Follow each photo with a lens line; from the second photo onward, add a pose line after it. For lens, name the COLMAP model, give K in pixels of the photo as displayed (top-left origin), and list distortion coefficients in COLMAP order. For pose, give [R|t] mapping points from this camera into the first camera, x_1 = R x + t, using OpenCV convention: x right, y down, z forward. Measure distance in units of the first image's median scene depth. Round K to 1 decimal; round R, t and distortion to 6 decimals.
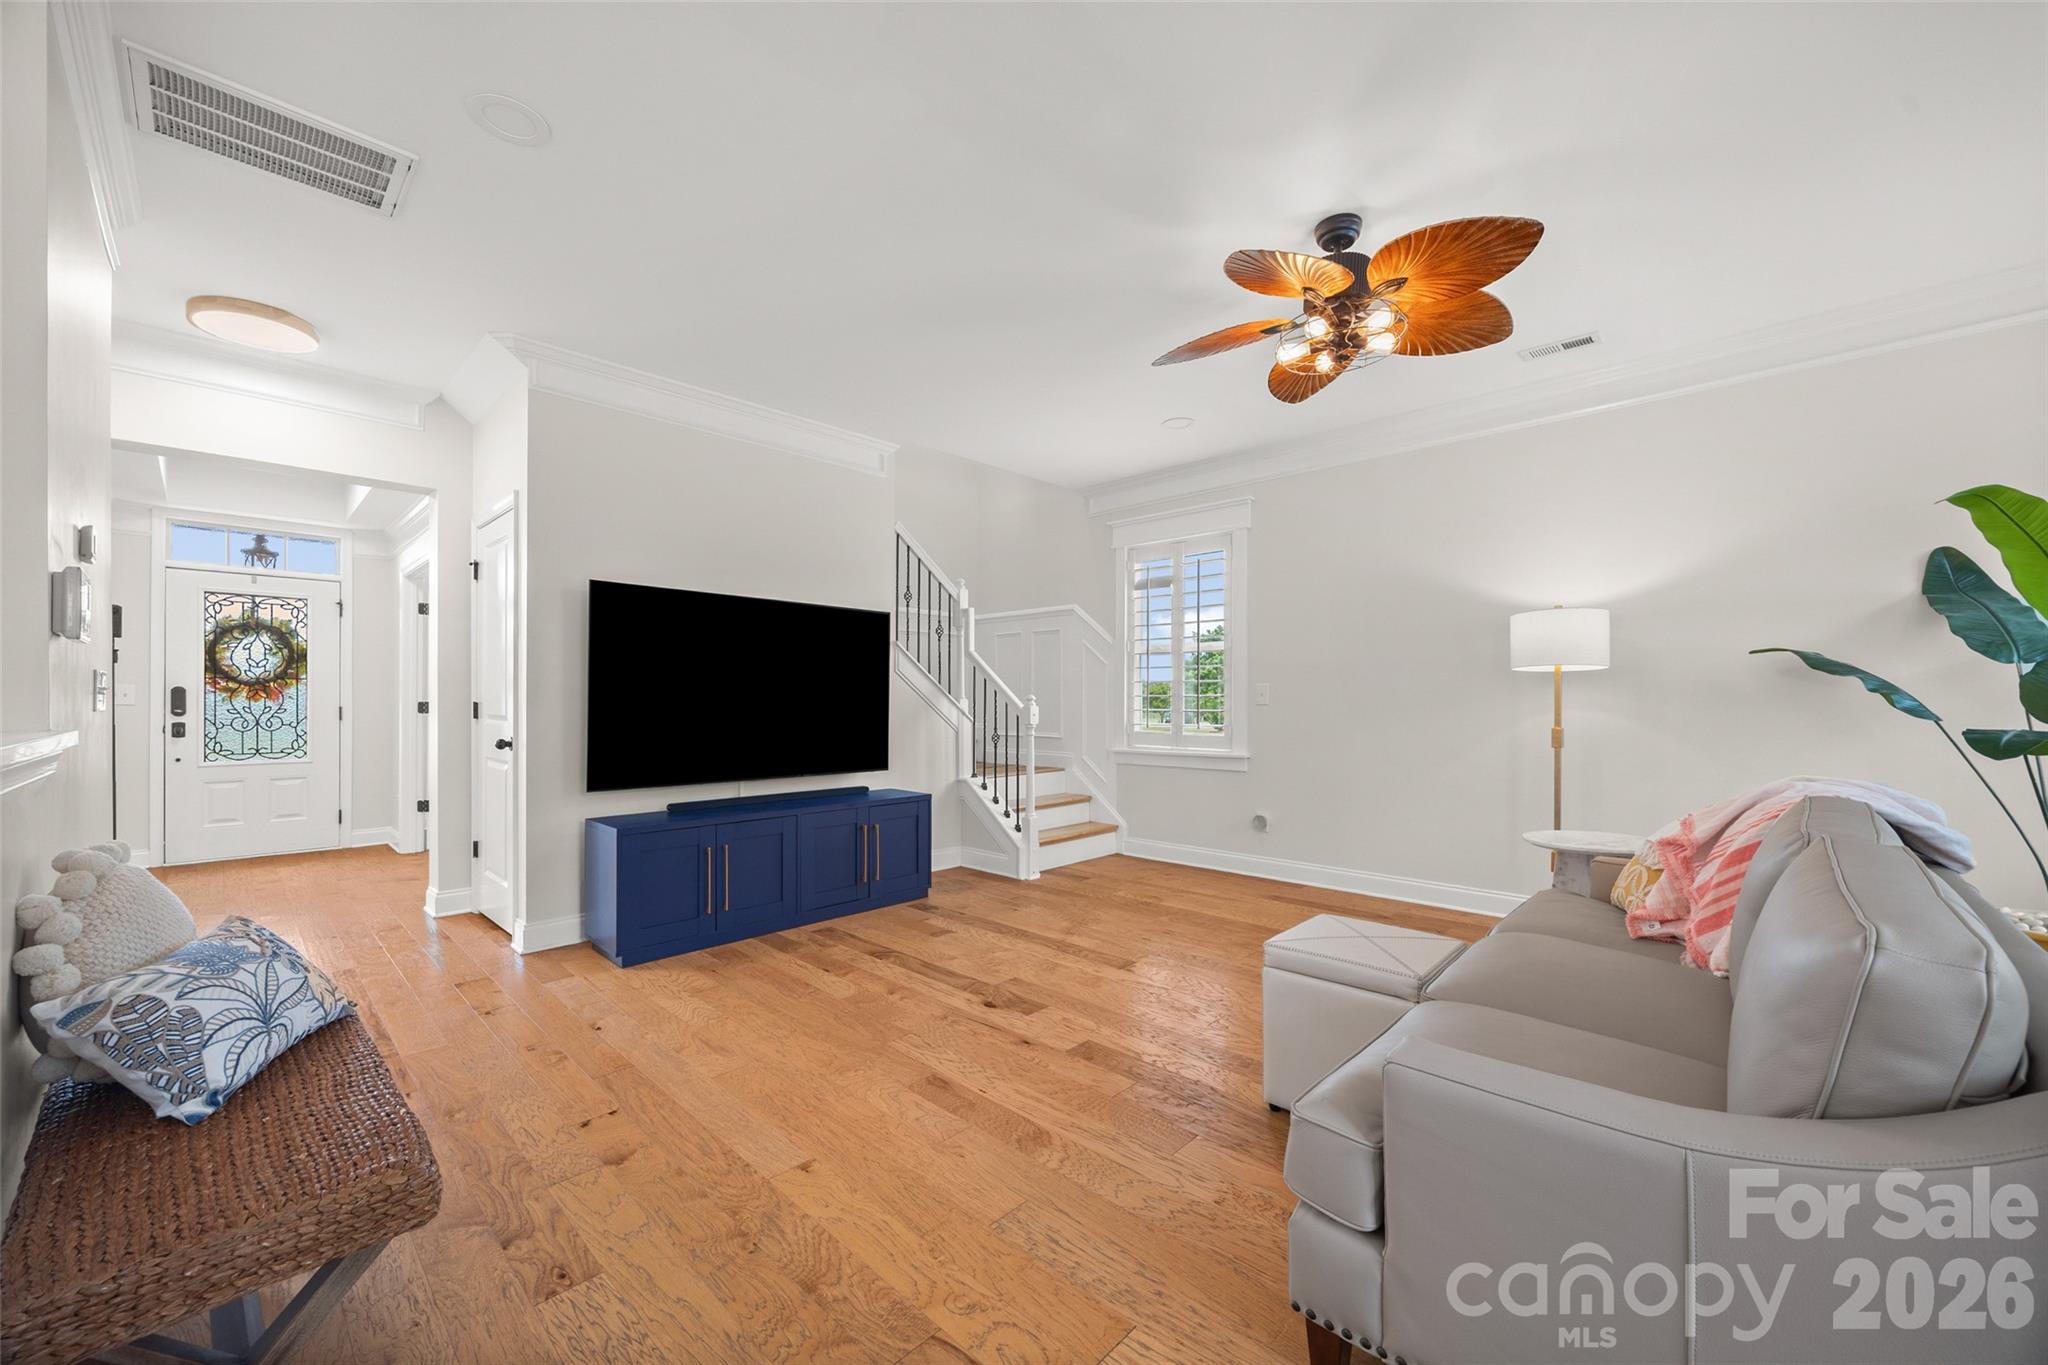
lens RADIAL K [[788.6, 0, 1016.1], [0, 788.6, 697.9], [0, 0, 1]] dist [0.003433, 0.001111]
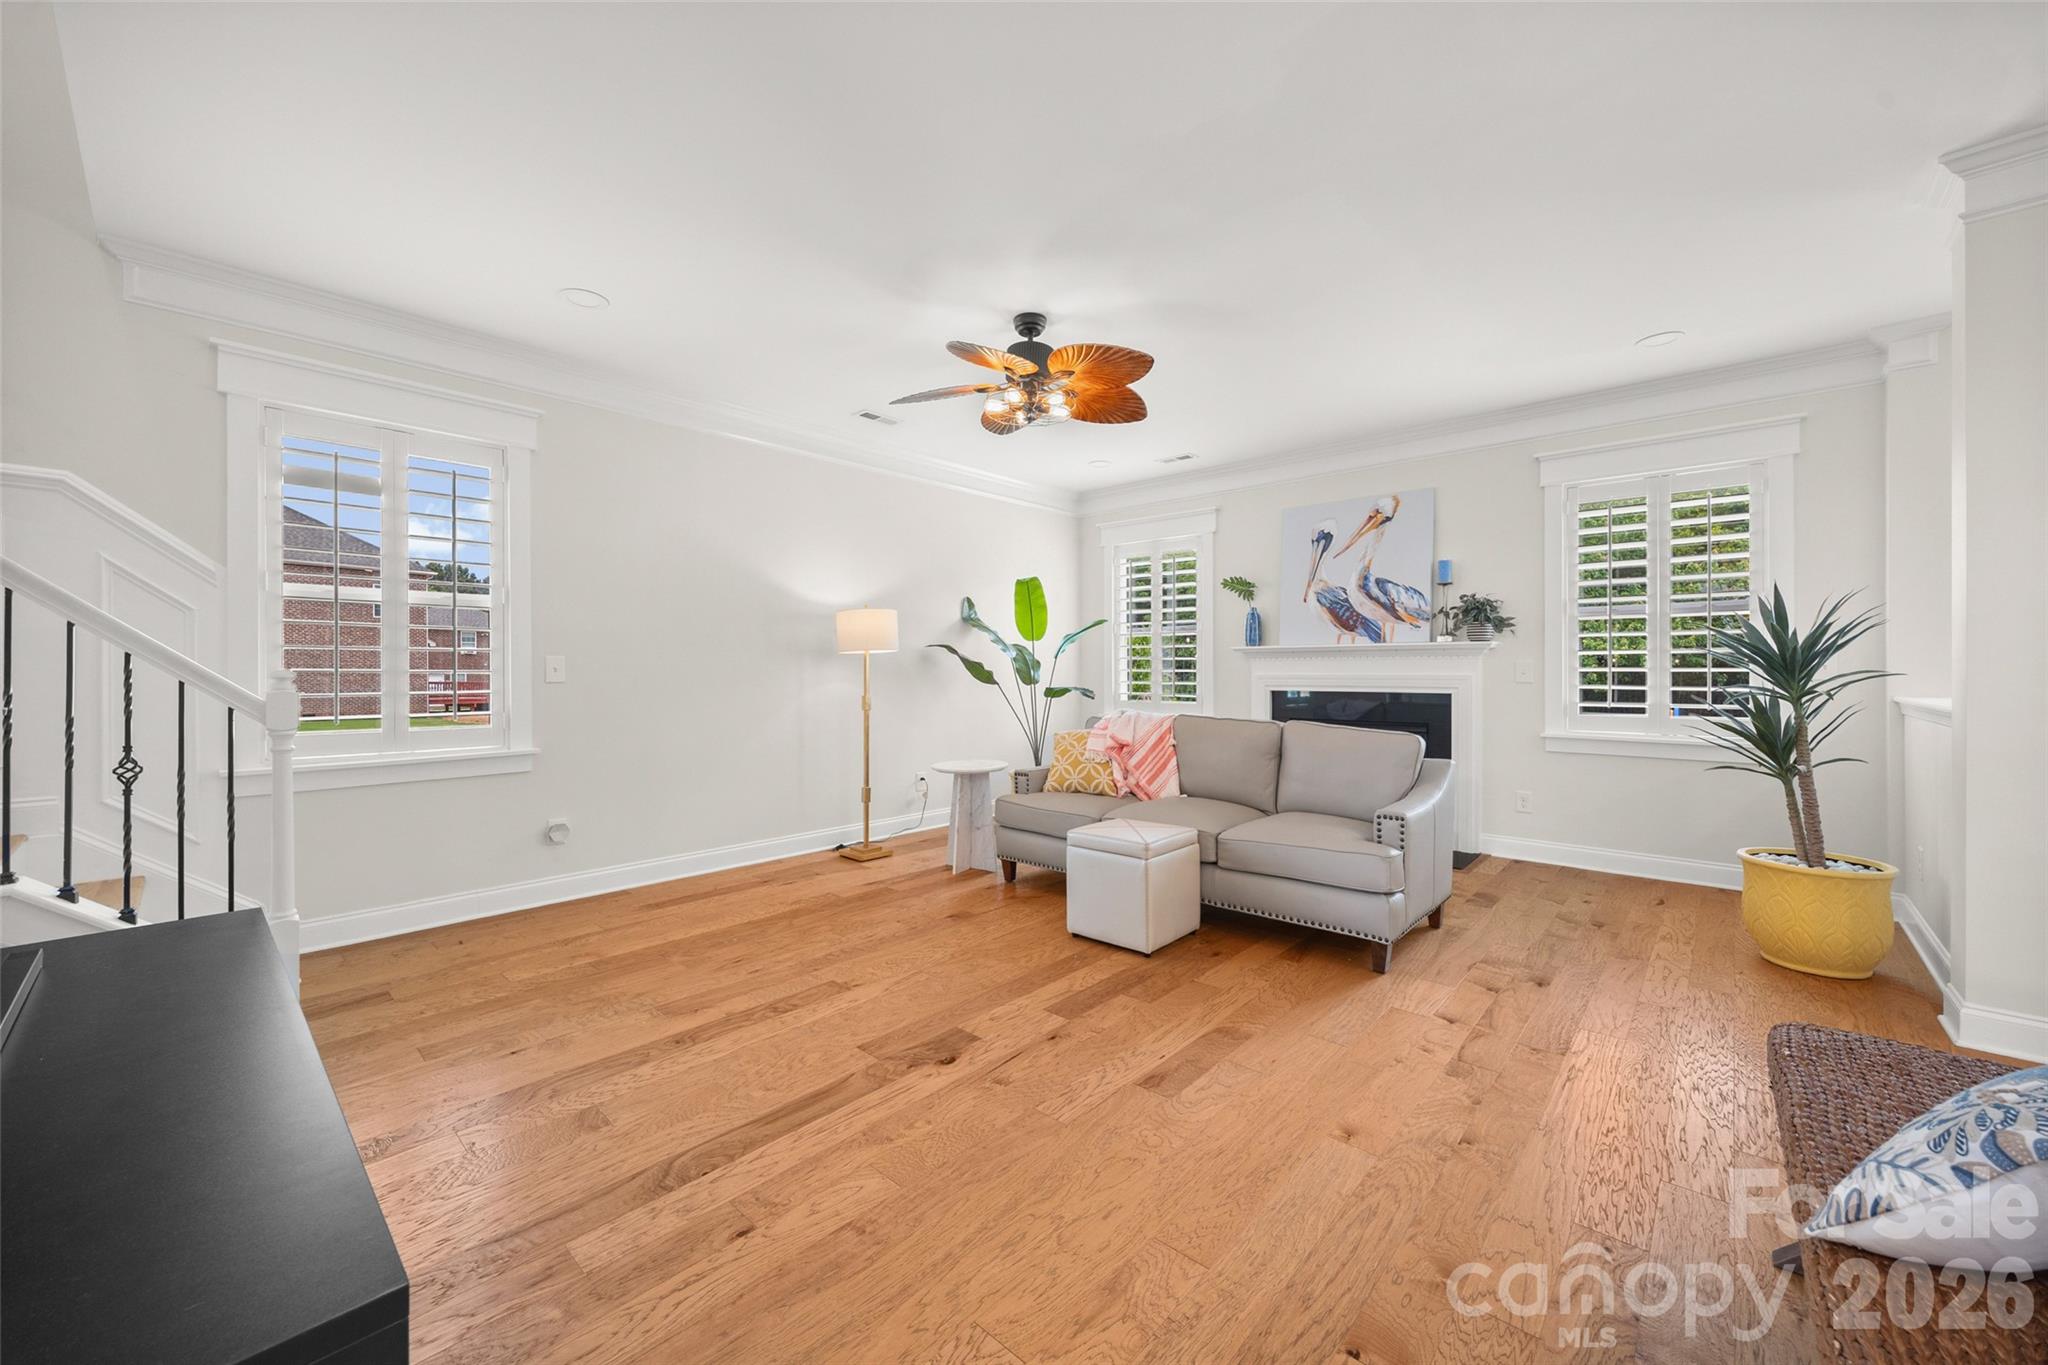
lens RADIAL K [[788.6, 0, 1022.3], [0, 788.6, 677.2], [0, 0, 1]] dist [0.003433, 0.001111]
pose [[-0.040083, -0.004838, 0.999185, -0.736422], [0.000318, 0.999988, 0.004855, -0.001179], [-0.999196, 0.000512, -0.040081, 0.849267]]
